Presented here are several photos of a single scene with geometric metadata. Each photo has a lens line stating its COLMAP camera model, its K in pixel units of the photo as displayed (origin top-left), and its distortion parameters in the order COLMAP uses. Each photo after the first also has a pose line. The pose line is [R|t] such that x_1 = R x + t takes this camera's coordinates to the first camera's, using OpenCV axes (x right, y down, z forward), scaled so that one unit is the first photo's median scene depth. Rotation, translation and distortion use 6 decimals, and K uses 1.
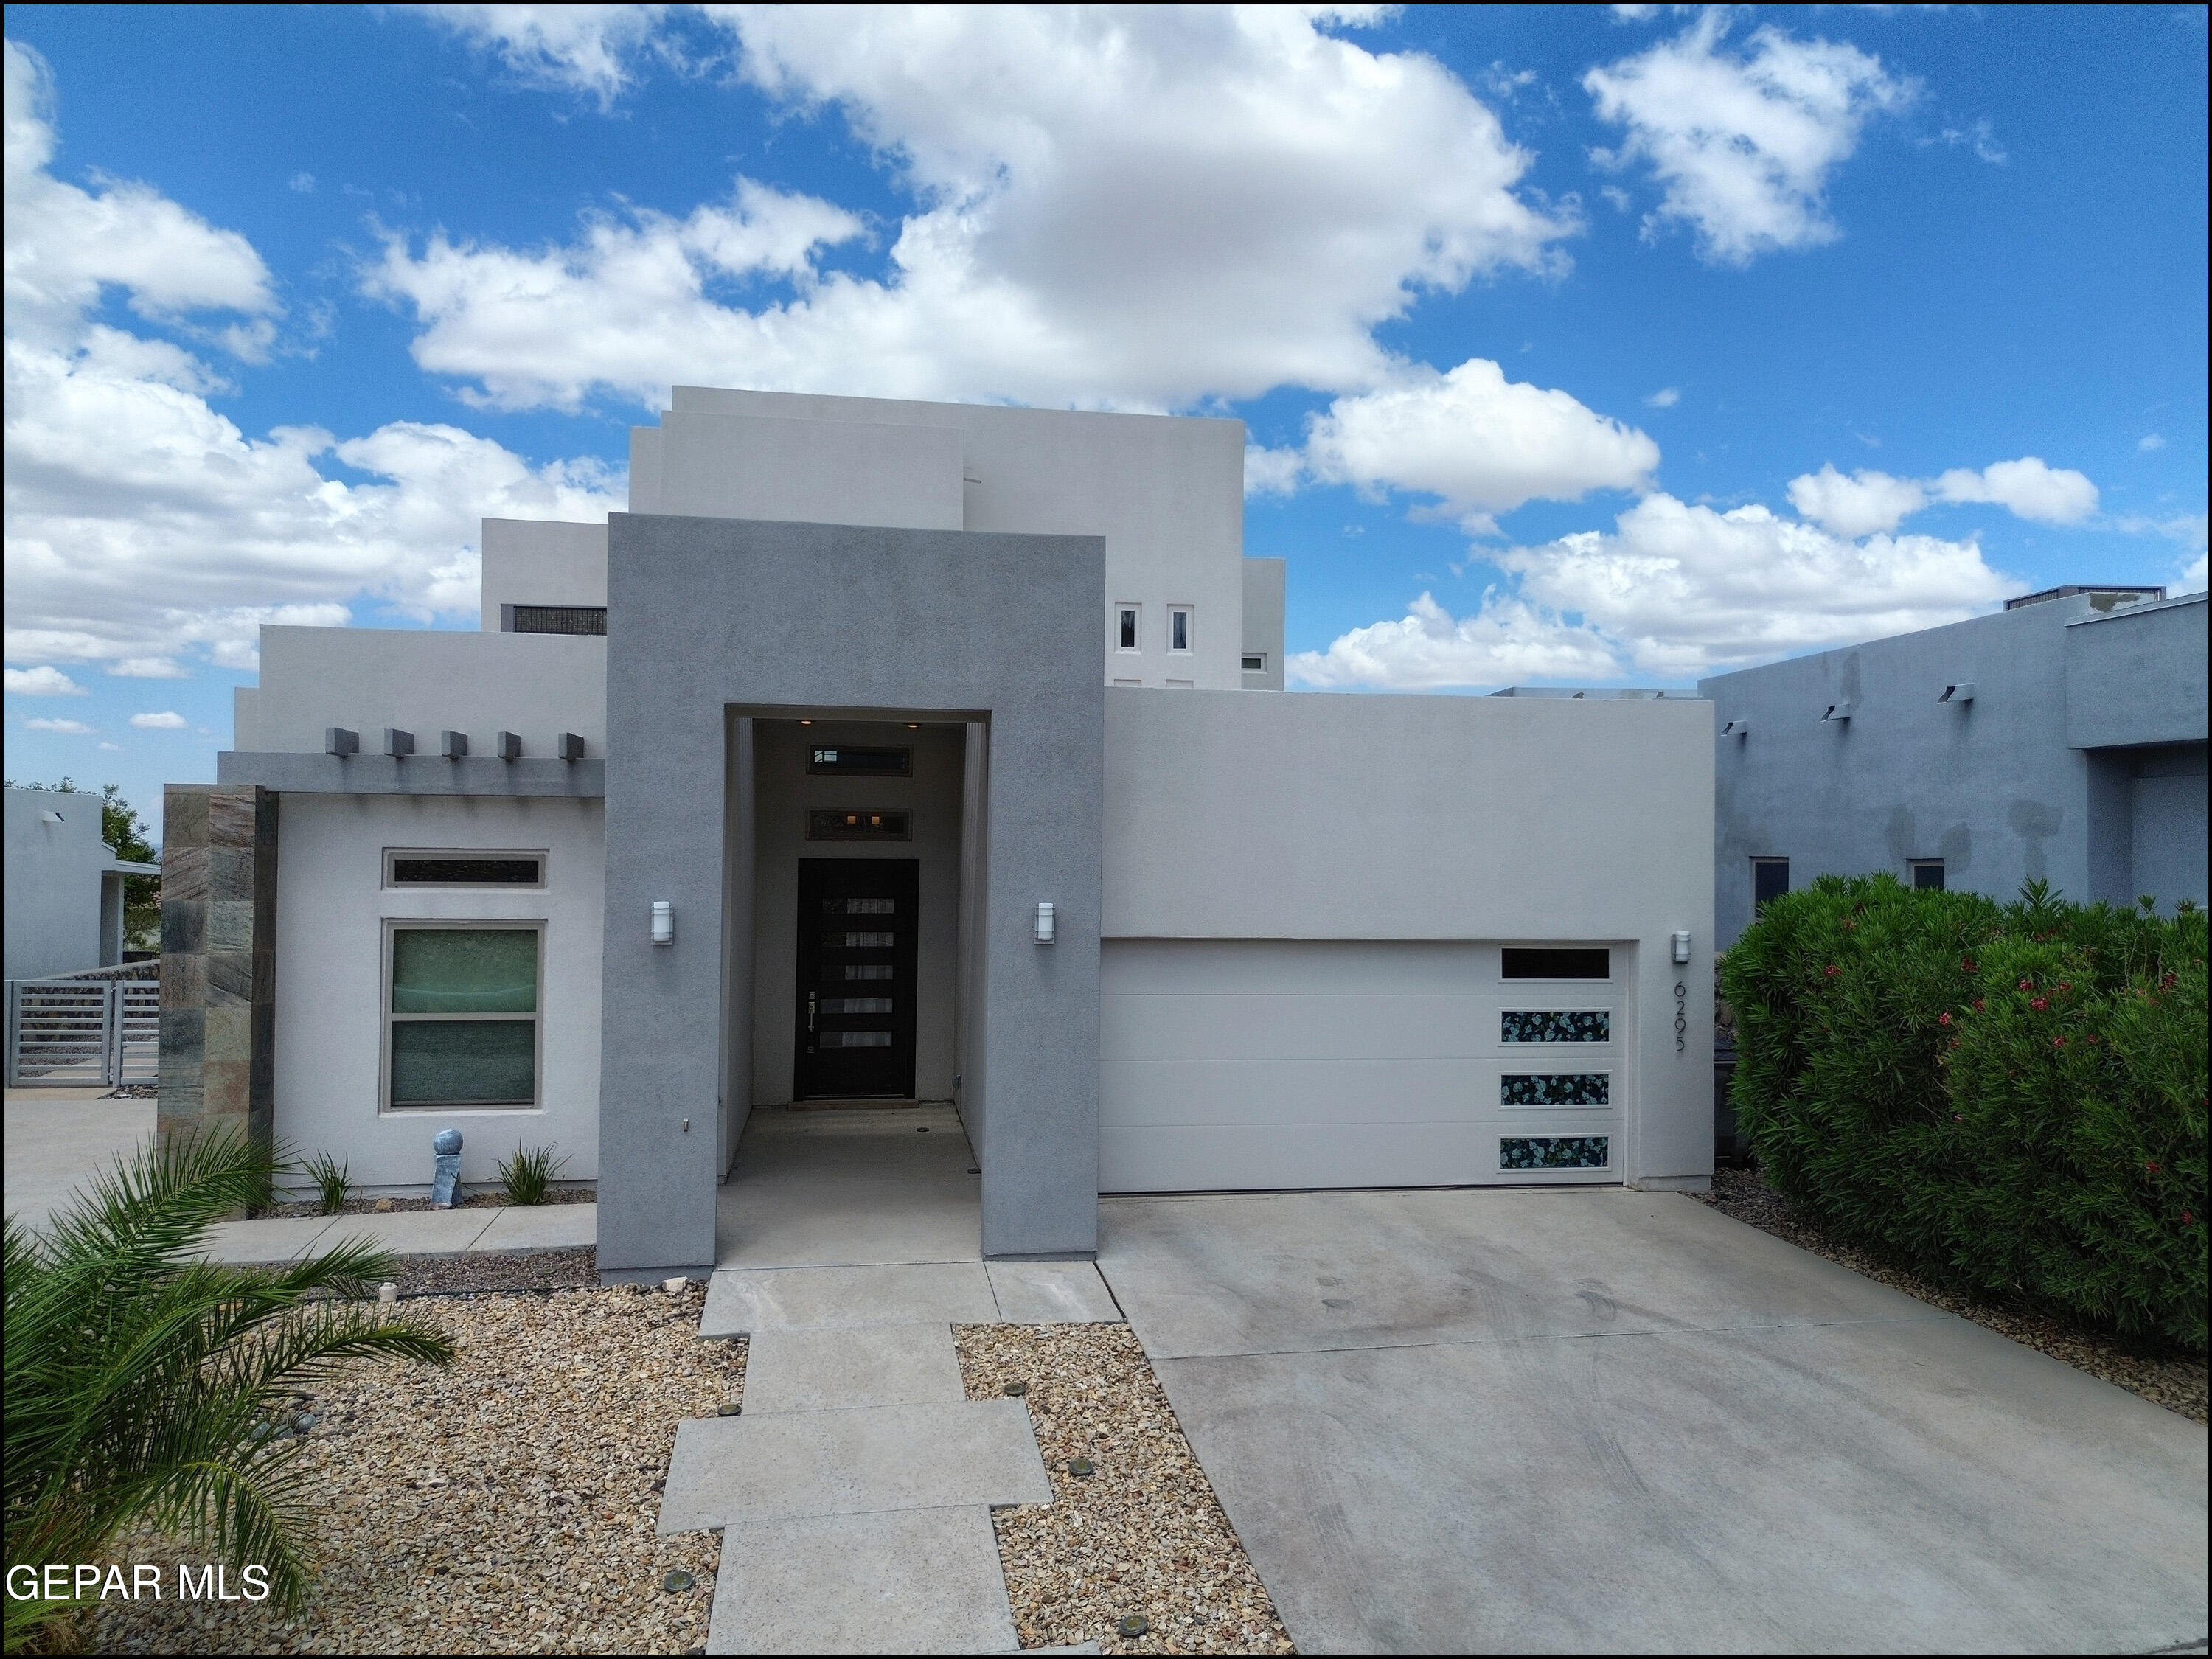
lens RADIAL K [[1559.2, 0, 1104.9], [0, 1559.2, 830.3], [0, 0, 1]] dist [0.056635, -0.044923]
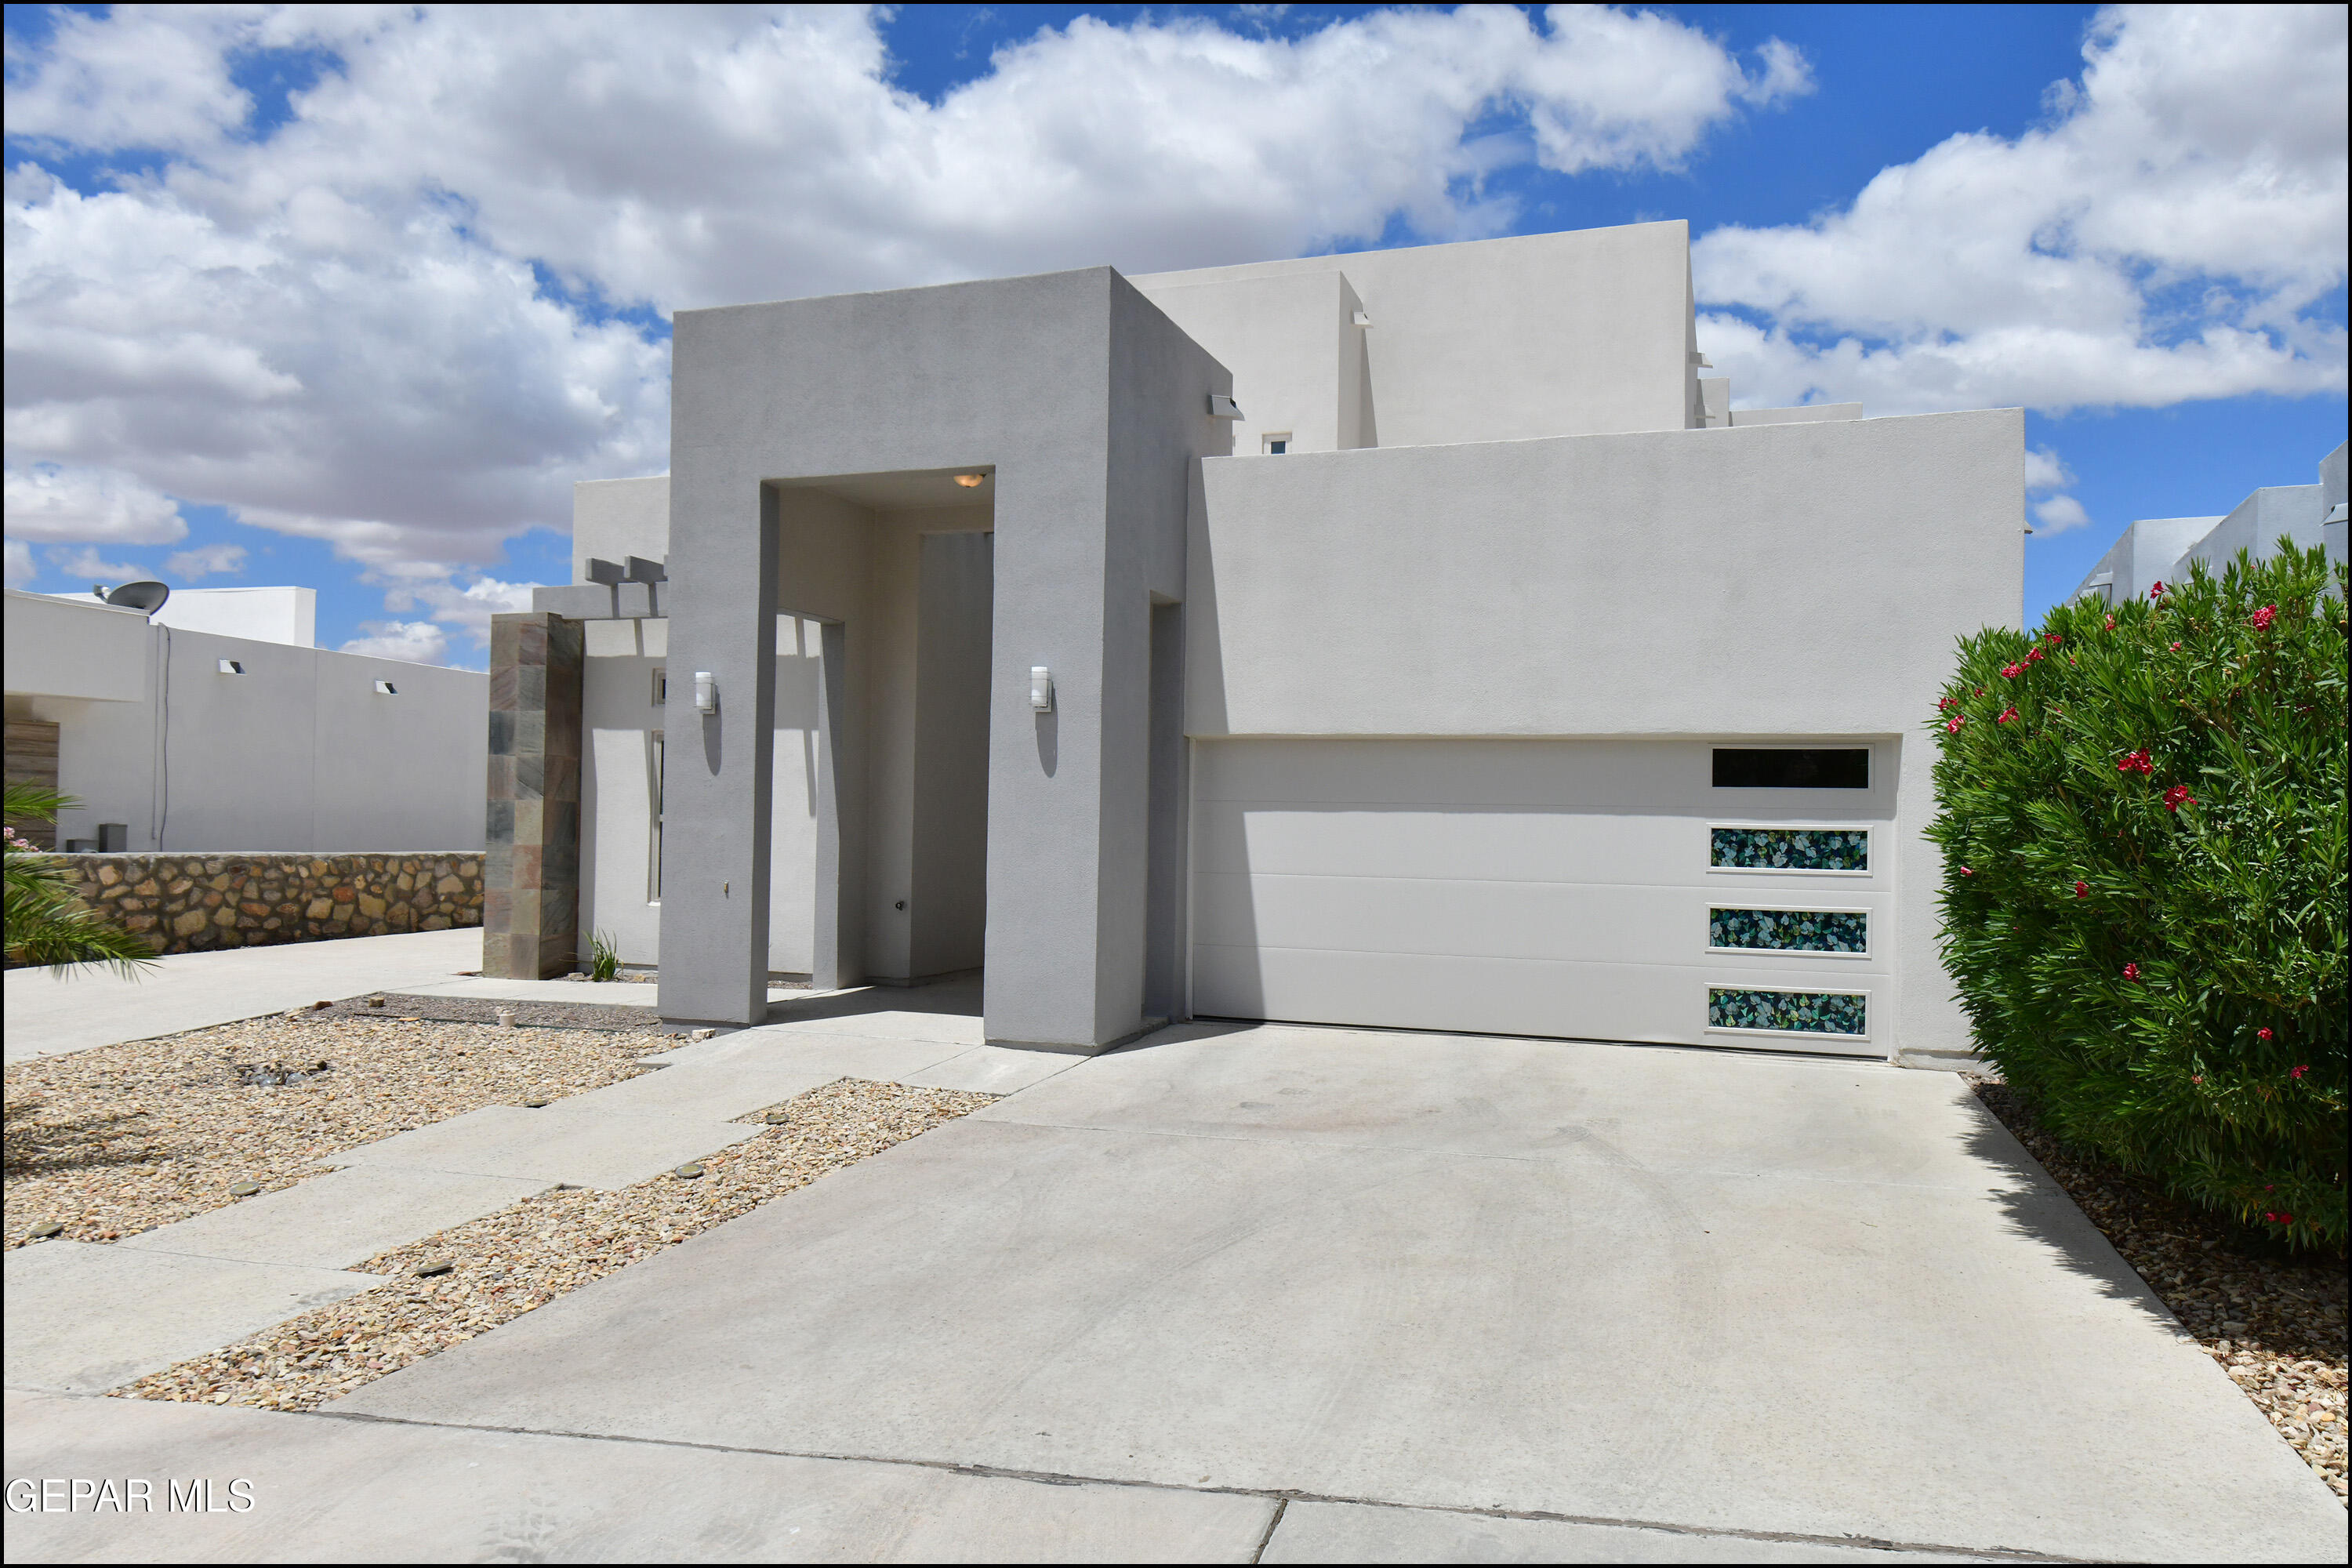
lens RADIAL K [[1535.2, 0, 1175.2], [0, 1535.2, 795.7], [0, 0, 1]] dist [0.001756, 0.000318]
pose [[0.884722, -0.002177, -0.466114, 0.376058], [-0.003599, 0.999927, -0.011501, 0.109541], [0.466105, 0.011853, 0.884650, 0.187136]]
